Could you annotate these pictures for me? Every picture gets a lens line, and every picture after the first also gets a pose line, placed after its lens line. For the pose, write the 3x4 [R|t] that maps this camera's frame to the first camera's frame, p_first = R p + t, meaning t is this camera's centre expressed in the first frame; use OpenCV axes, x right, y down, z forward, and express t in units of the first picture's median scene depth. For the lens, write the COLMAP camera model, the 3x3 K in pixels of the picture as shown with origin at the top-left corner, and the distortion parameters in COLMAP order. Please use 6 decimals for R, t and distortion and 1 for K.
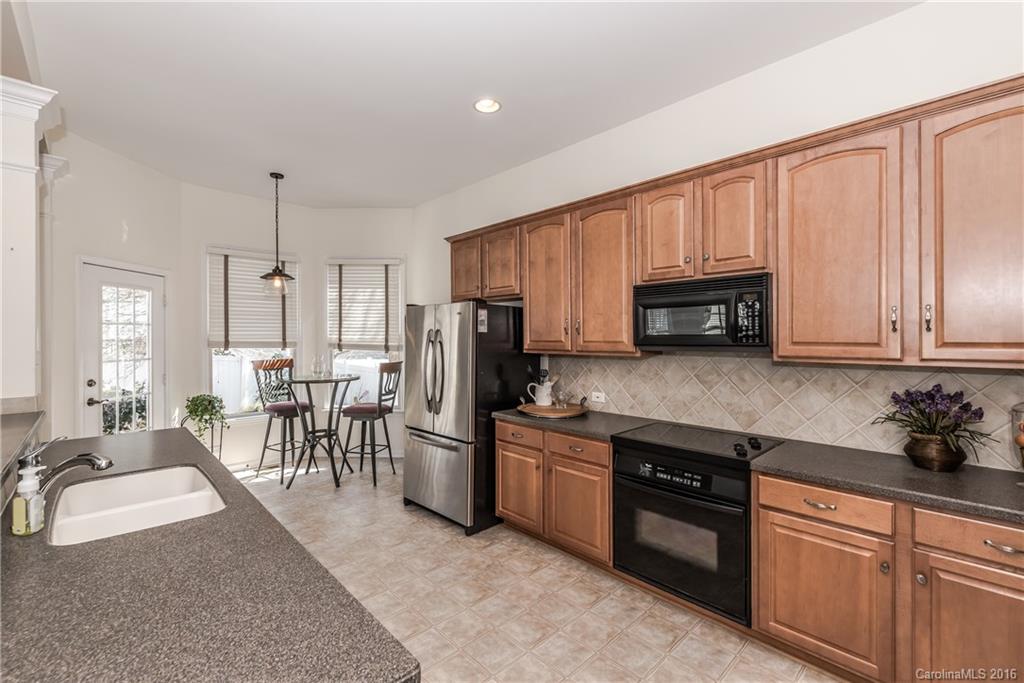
lens RADIAL K [[445.2, 0, 510.8], [0, 445.2, 336.5], [0, 0, 1]] dist [-0.000204, -0.000143]
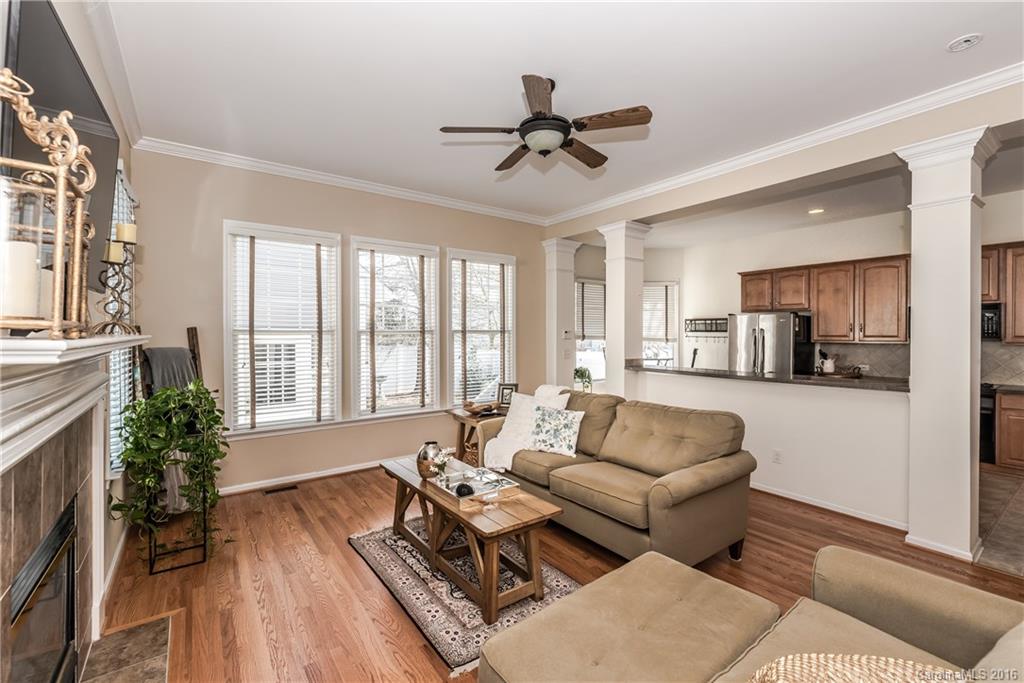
lens RADIAL K [[445.2, 0, 510.8], [0, 445.2, 336.5], [0, 0, 1]] dist [-0.000204, -0.000143]
pose [[0.992442, 0.003328, -0.122670, -1.129252], [-0.002314, 0.999962, 0.008409, 0.002934], [0.122693, -0.008062, 0.992412, -1.061066]]
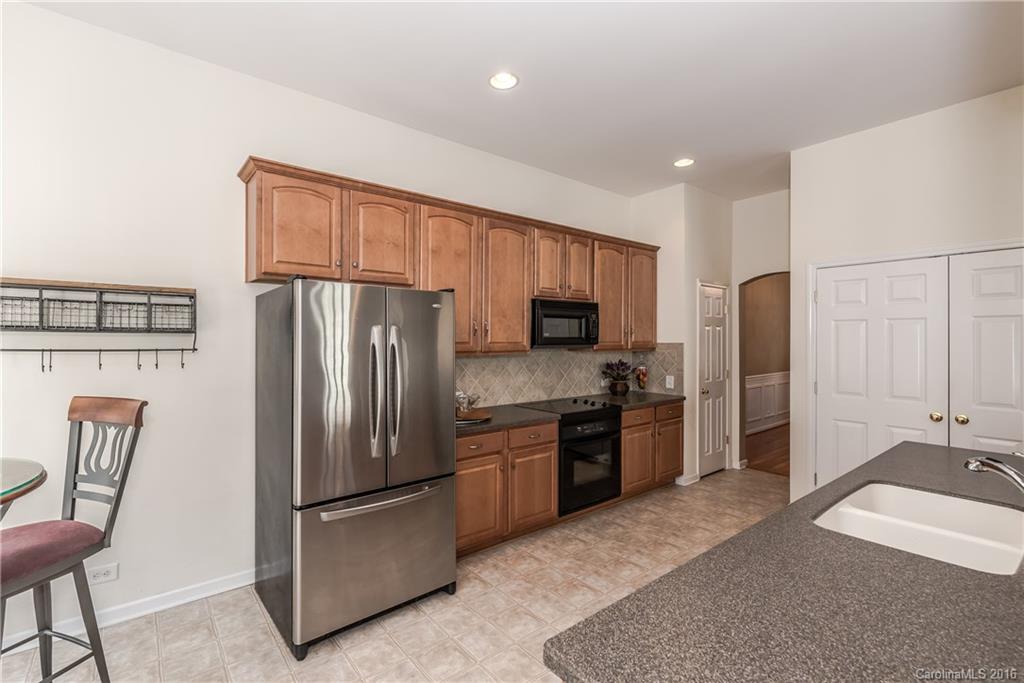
lens RADIAL K [[443.0, 0, 450.3], [0, 443.0, 342.5], [0, 0, 1]] dist [-0.000134, -0.000031]
pose [[0.138898, -0.001062, 0.990306, -0.981229], [-0.002404, 0.999996, 0.001410, 0.010397], [-0.990304, -0.002577, 0.138895, 1.026693]]
